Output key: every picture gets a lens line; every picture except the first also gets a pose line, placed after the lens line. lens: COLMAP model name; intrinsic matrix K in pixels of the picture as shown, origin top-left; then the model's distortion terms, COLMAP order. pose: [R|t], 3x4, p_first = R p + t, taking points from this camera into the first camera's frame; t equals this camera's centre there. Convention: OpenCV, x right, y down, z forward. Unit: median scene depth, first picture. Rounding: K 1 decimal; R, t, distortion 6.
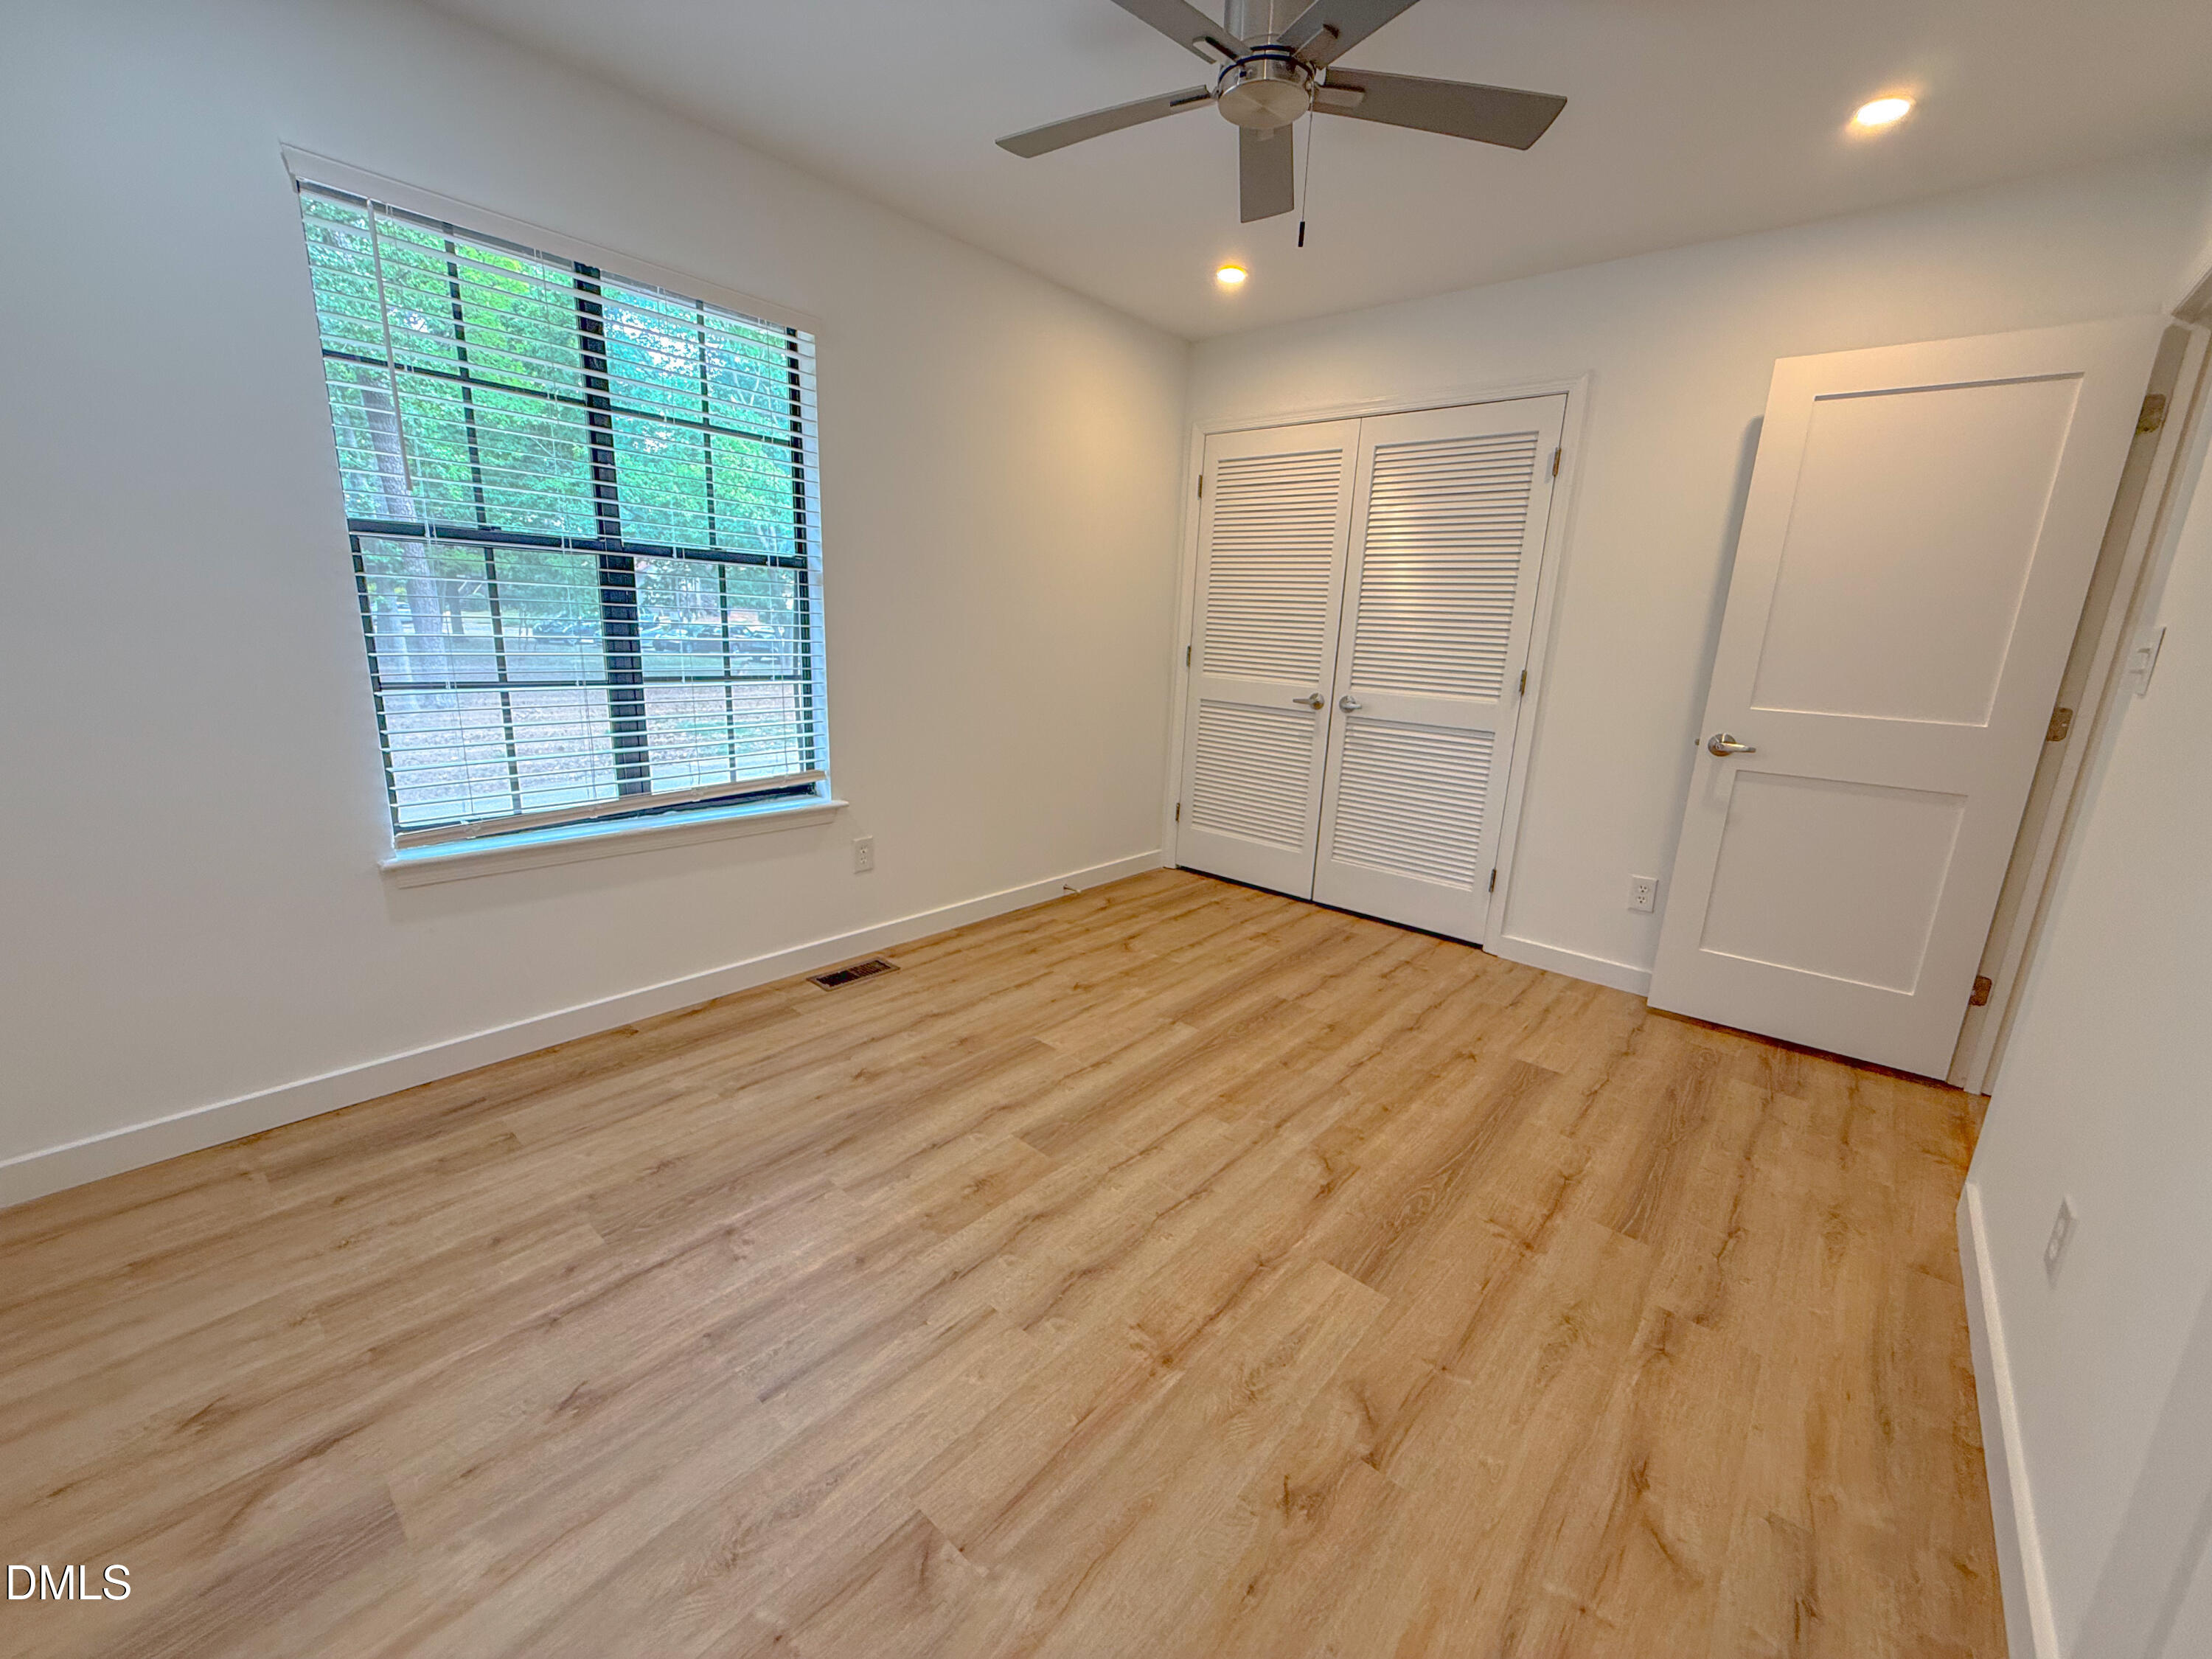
lens RADIAL K [[884.0, 0, 1094.8], [0, 884.0, 837.4], [0, 0, 1]] dist [-0.001061, 0.000996]
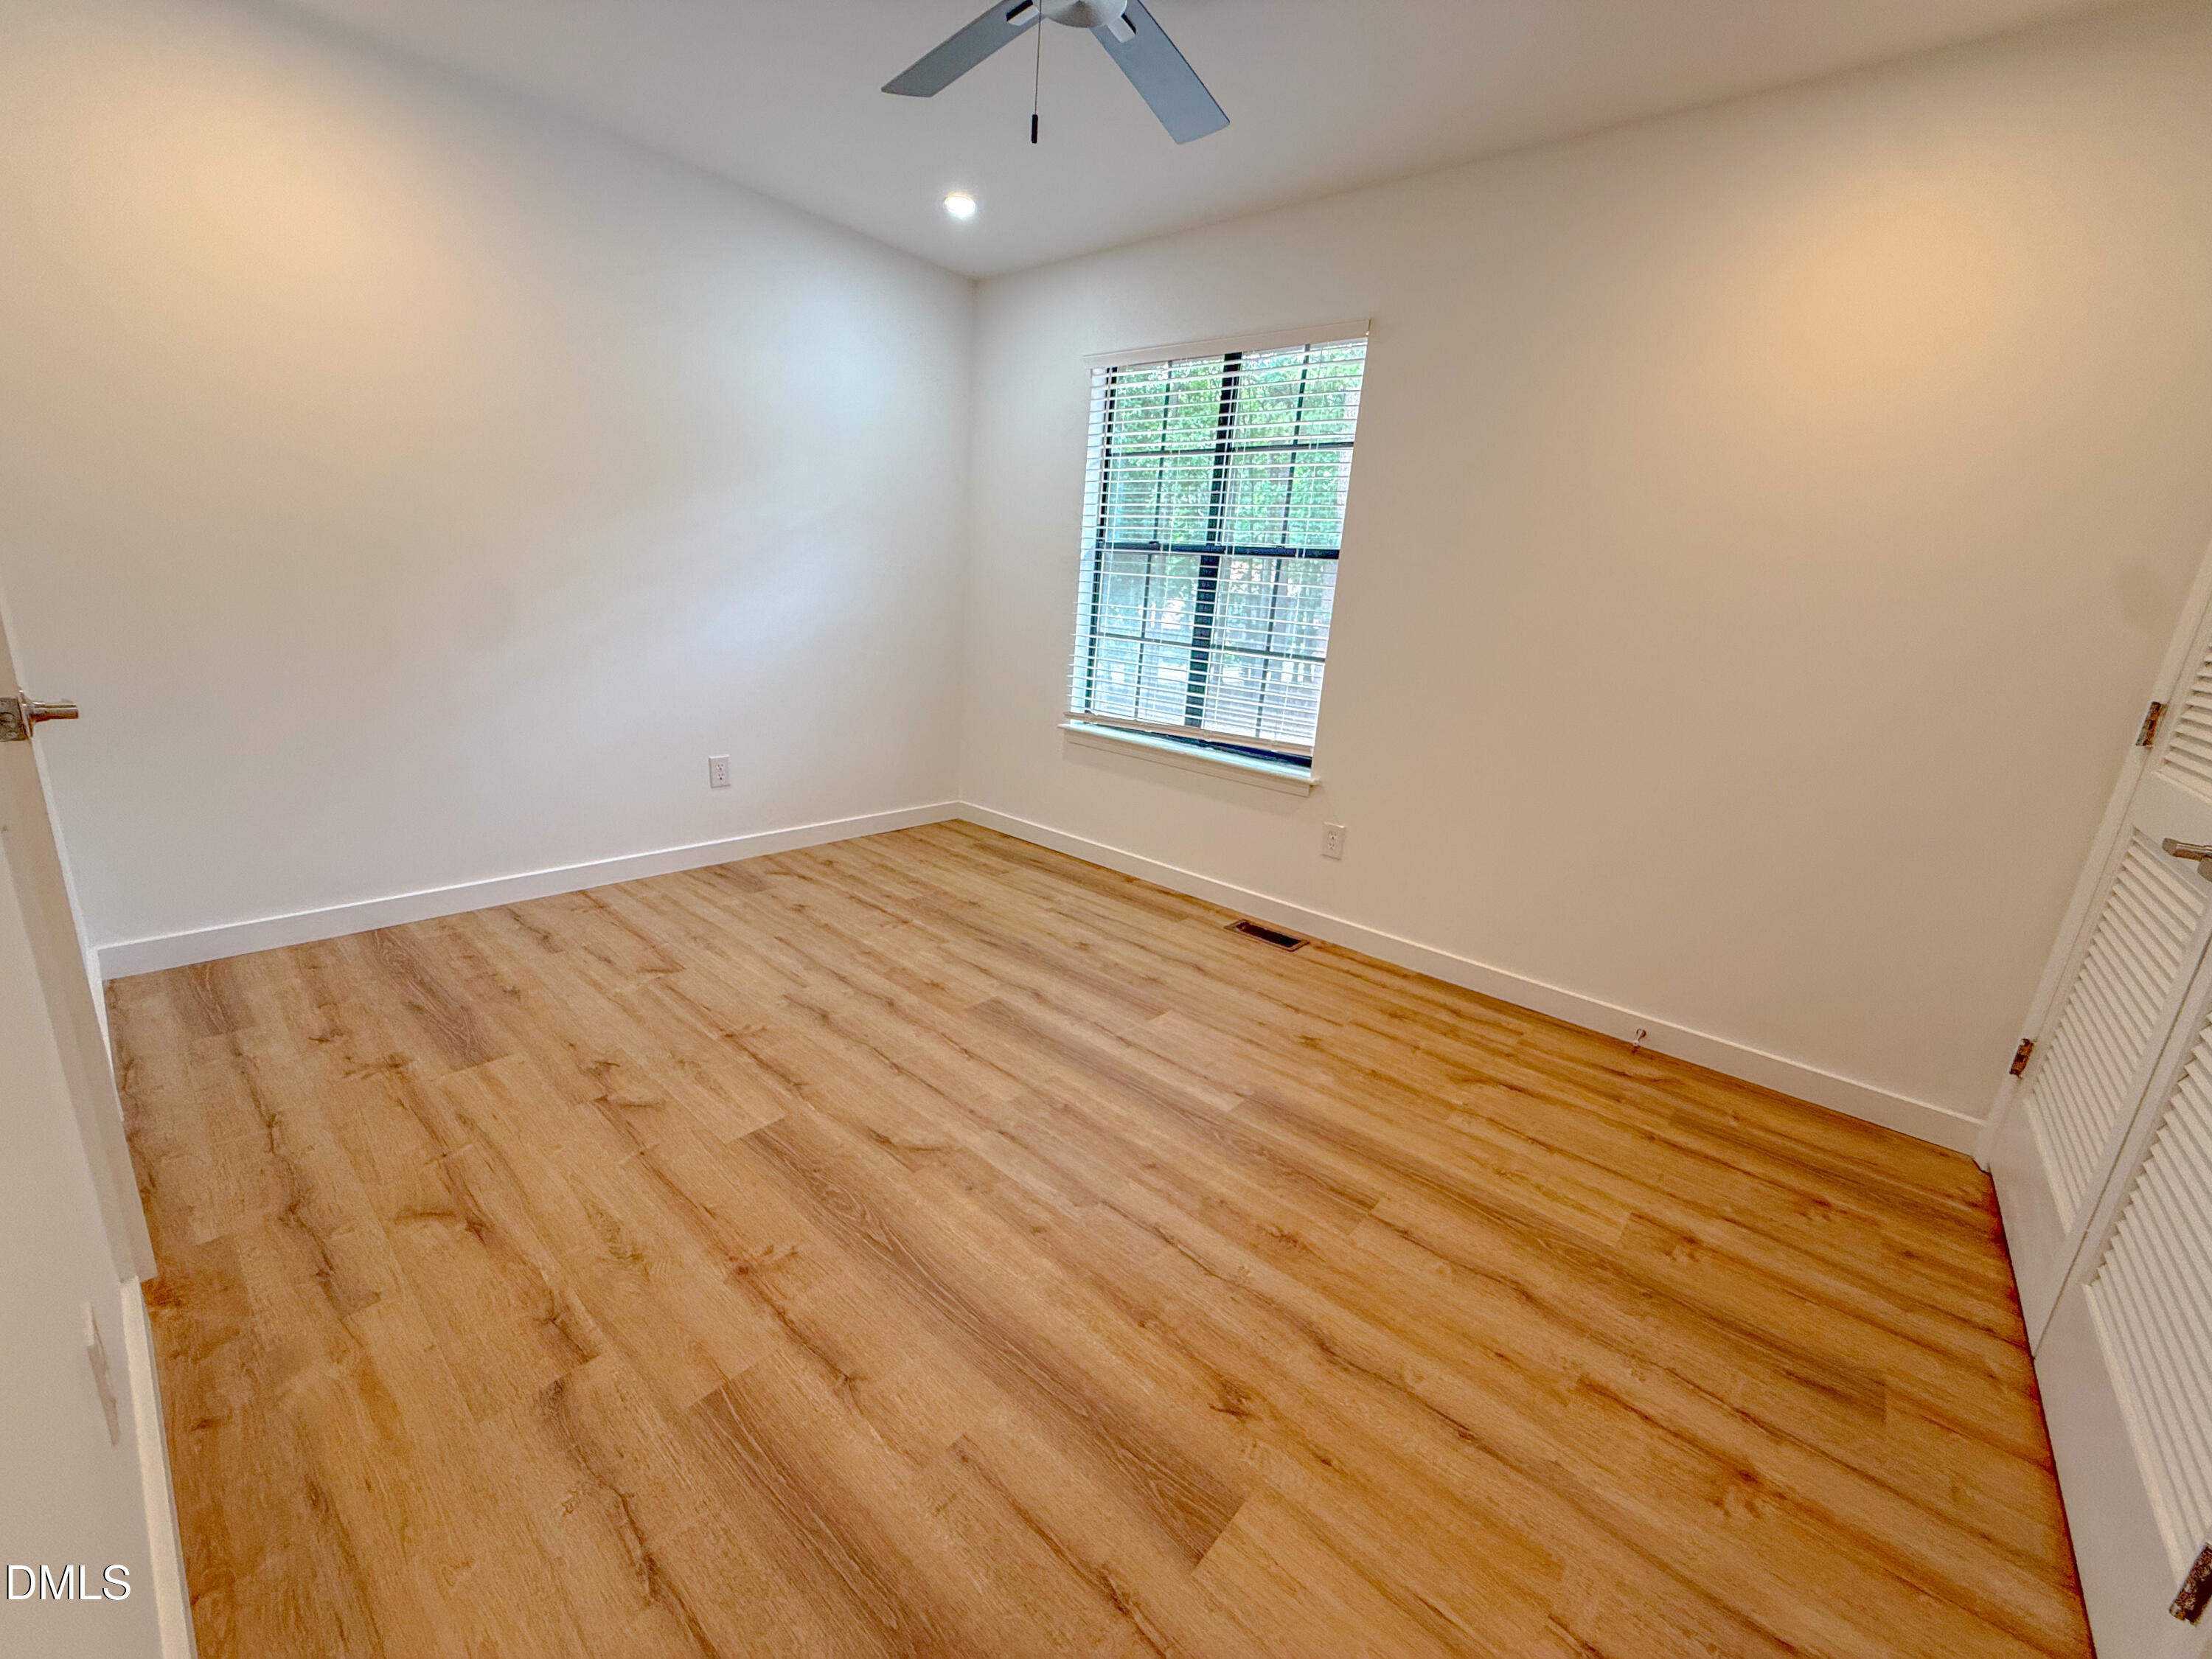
lens RADIAL K [[884.0, 0, 1098.7], [0, 884.0, 833.6], [0, 0, 1]] dist [-0.001061, 0.000996]
pose [[0.004537, 0.227530, -0.973761, 0.972239], [-0.308976, 0.926442, 0.215034, -0.165777], [0.951059, 0.299893, 0.074504, 0.907448]]
